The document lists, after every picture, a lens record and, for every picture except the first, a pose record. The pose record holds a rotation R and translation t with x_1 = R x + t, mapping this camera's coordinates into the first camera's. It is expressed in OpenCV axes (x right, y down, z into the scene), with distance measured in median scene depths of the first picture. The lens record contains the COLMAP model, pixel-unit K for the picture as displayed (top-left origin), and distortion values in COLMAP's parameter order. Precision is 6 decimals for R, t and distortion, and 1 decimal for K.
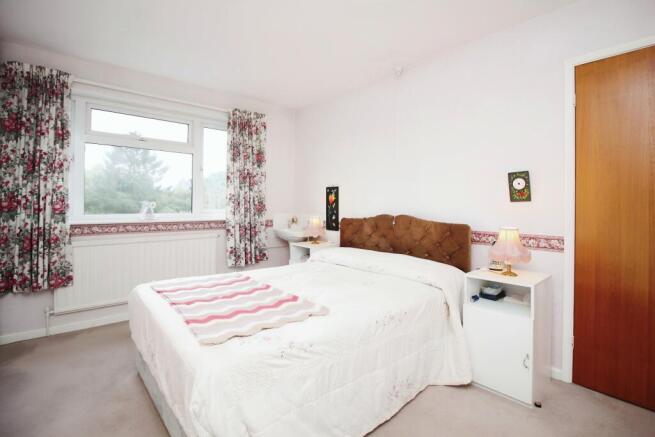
lens RADIAL K [[306.5, 0, 331.0], [0, 306.5, 206.6], [0, 0, 1]] dist [-0.015626, -0.001985]
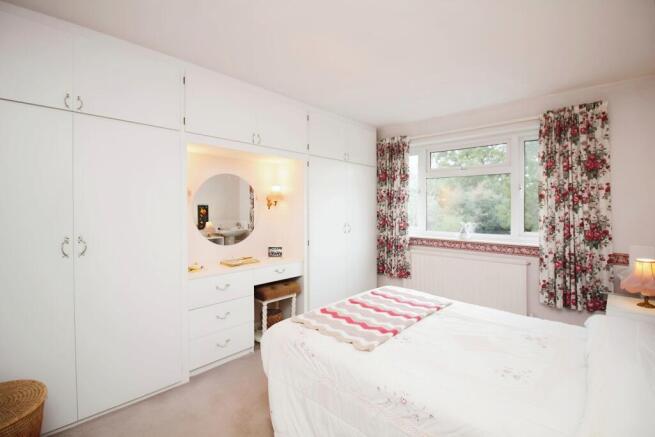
lens RADIAL K [[306.5, 0, 327.6], [0, 306.5, 213.7], [0, 0, 1]] dist [-0.015626, -0.001985]
pose [[0.093690, 0.014331, -0.995498, 0.510294], [-0.007107, 0.999881, 0.013725, -0.063890], [0.995576, 0.005789, 0.093780, 0.402064]]
